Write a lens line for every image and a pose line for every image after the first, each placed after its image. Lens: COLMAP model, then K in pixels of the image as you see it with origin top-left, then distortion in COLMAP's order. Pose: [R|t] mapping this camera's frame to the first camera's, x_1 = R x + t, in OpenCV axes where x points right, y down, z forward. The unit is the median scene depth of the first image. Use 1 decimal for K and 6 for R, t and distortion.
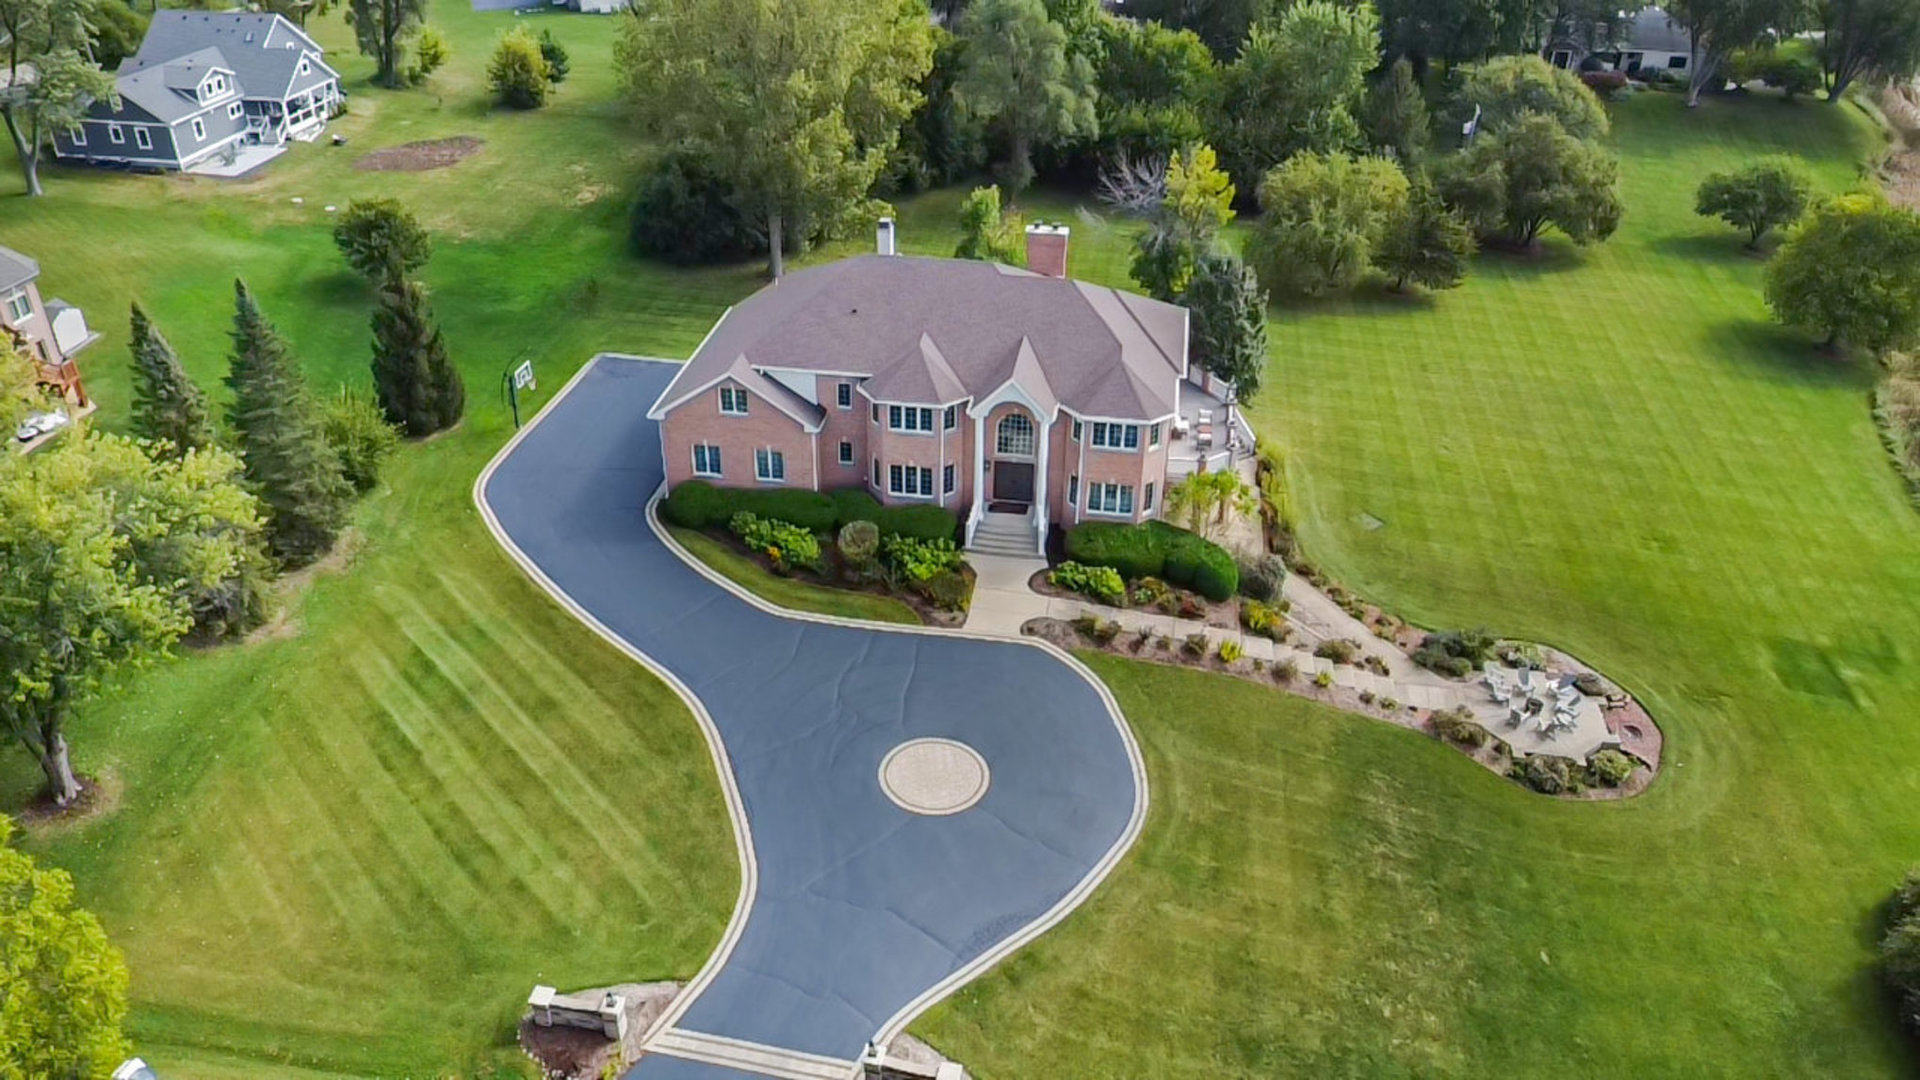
lens RADIAL K [[1503.2, 0, 960.0], [0, 1503.2, 540.0], [0, 0, 1]] dist [-0.003366, -0.065382]
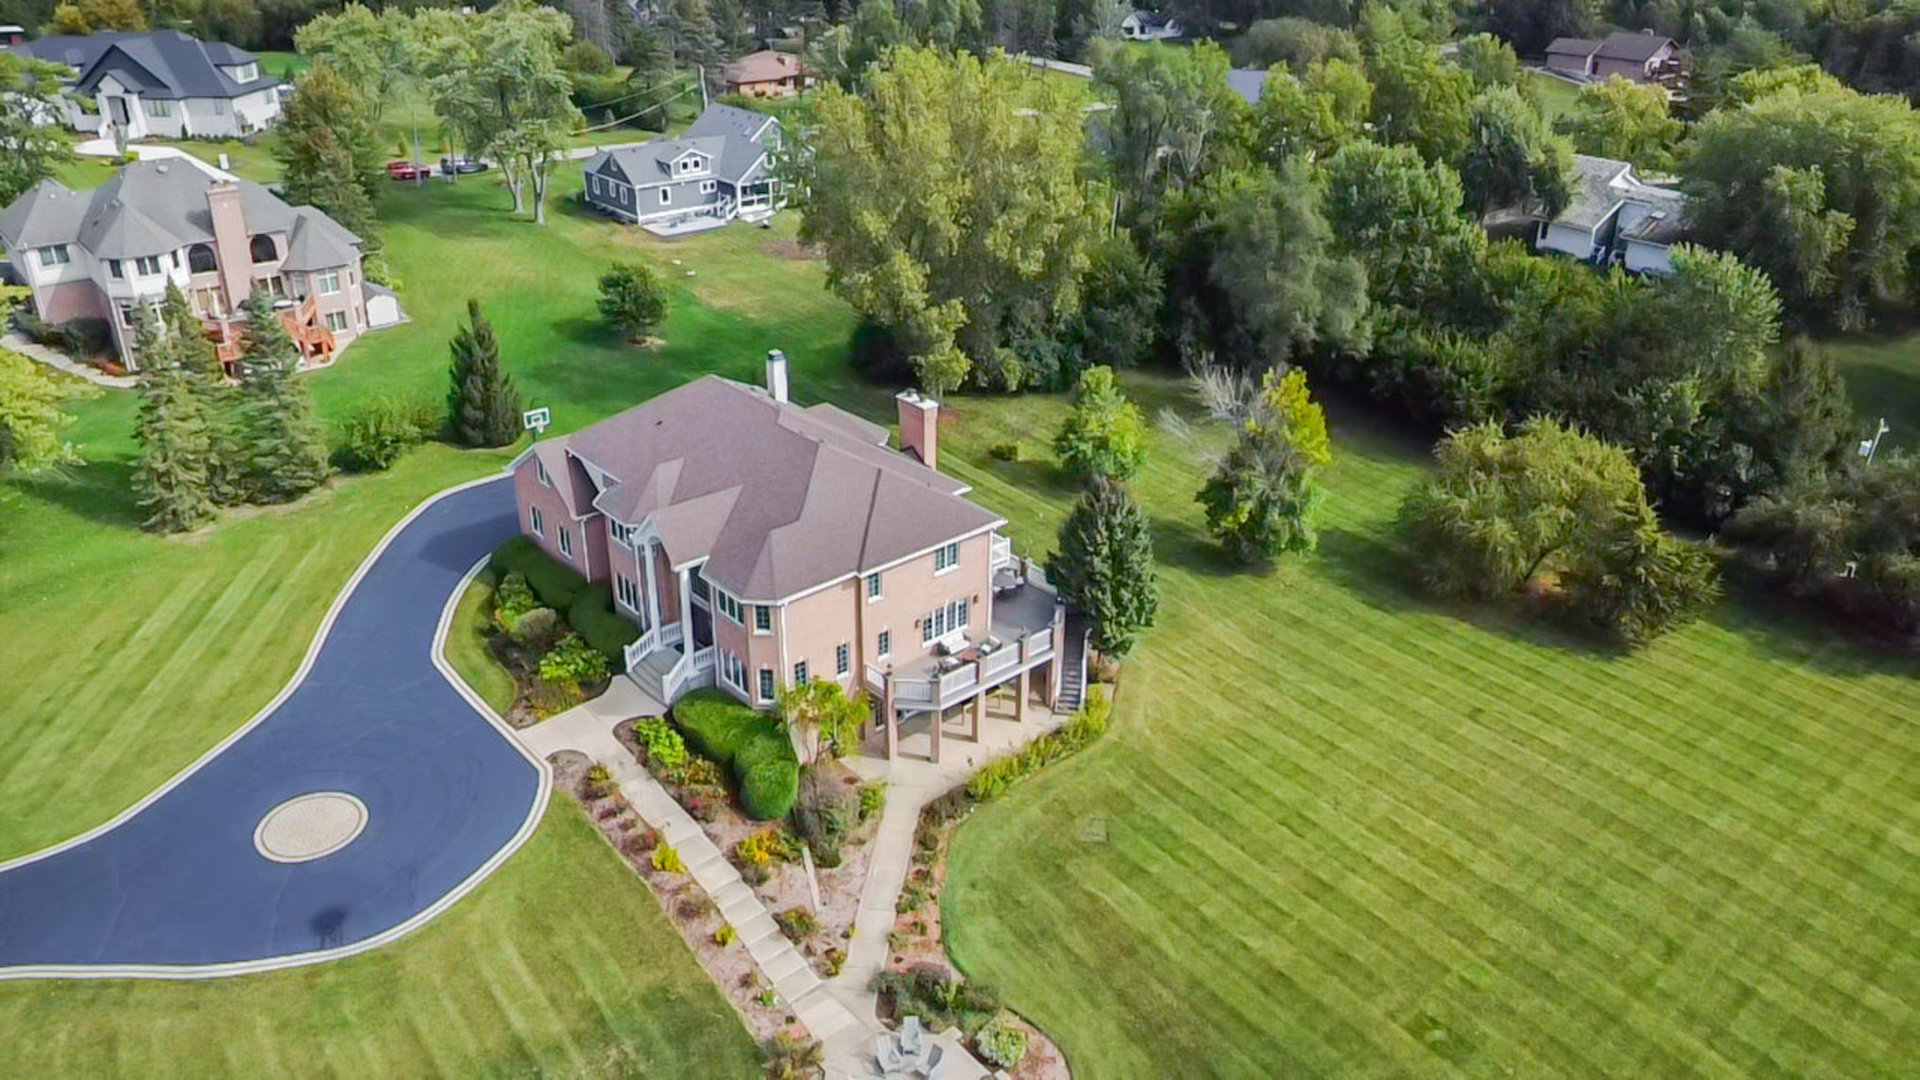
lens RADIAL K [[1474.0, 0, 960.0], [0, 1474.0, 540.0], [0, 0, 1]] dist [-0.008937, -0.001393]
pose [[0.737503, 0.277084, -0.615884, 0.550581], [-0.334681, 0.942050, 0.023054, -0.128028], [0.586581, 0.189122, 0.787499, 0.257885]]
